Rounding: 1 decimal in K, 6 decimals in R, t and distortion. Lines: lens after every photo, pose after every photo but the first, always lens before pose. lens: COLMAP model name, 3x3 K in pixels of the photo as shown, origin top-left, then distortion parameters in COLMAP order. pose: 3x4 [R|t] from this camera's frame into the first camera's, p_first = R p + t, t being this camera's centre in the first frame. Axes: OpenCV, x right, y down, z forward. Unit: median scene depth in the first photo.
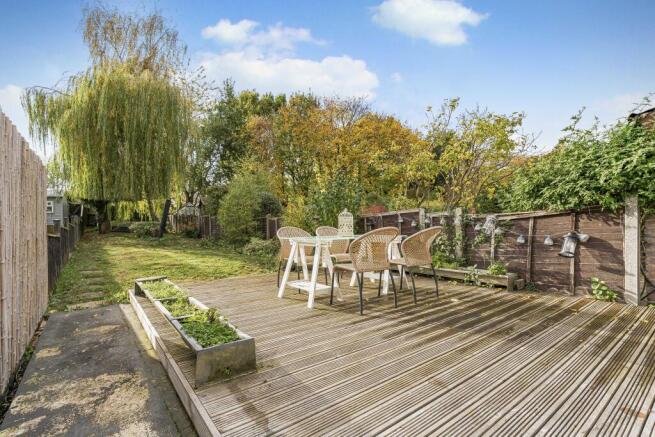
lens RADIAL K [[310.3, 0, 315.9], [0, 310.3, 224.6], [0, 0, 1]] dist [-0.001907, -0.000145]
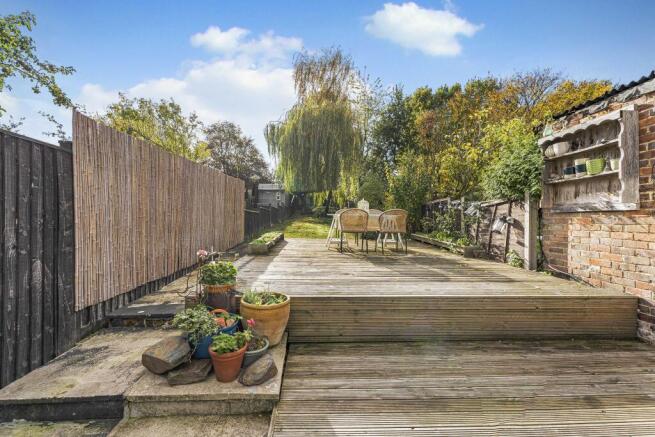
lens RADIAL K [[295.2, 0, 327.5], [0, 295.2, 215.4], [0, 0, 1]] dist [0.011109, -0.003362]
pose [[0.831887, 0.027743, -0.554251, 0.188298], [-0.019482, 0.999594, 0.020794, 0.002707], [0.554603, -0.006501, 0.832090, -0.103755]]
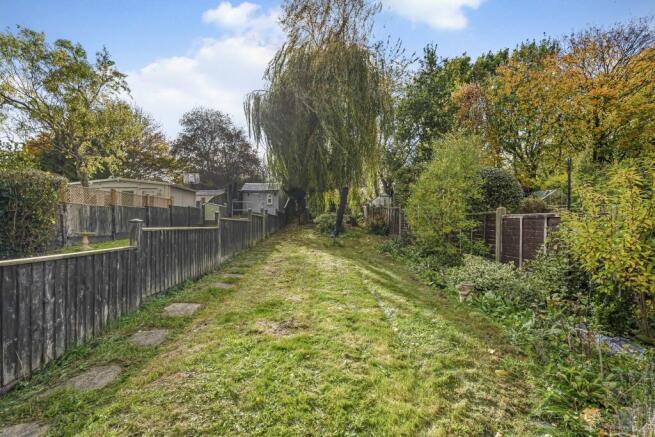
lens RADIAL K [[295.2, 0, 326.6], [0, 295.2, 218.4], [0, 0, 1]] dist [0.011109, -0.003362]
pose [[0.818714, 0.020219, -0.573845, -0.062337], [-0.009661, 0.999723, 0.021441, -0.012995], [0.574120, -0.012010, 0.818683, 0.254384]]
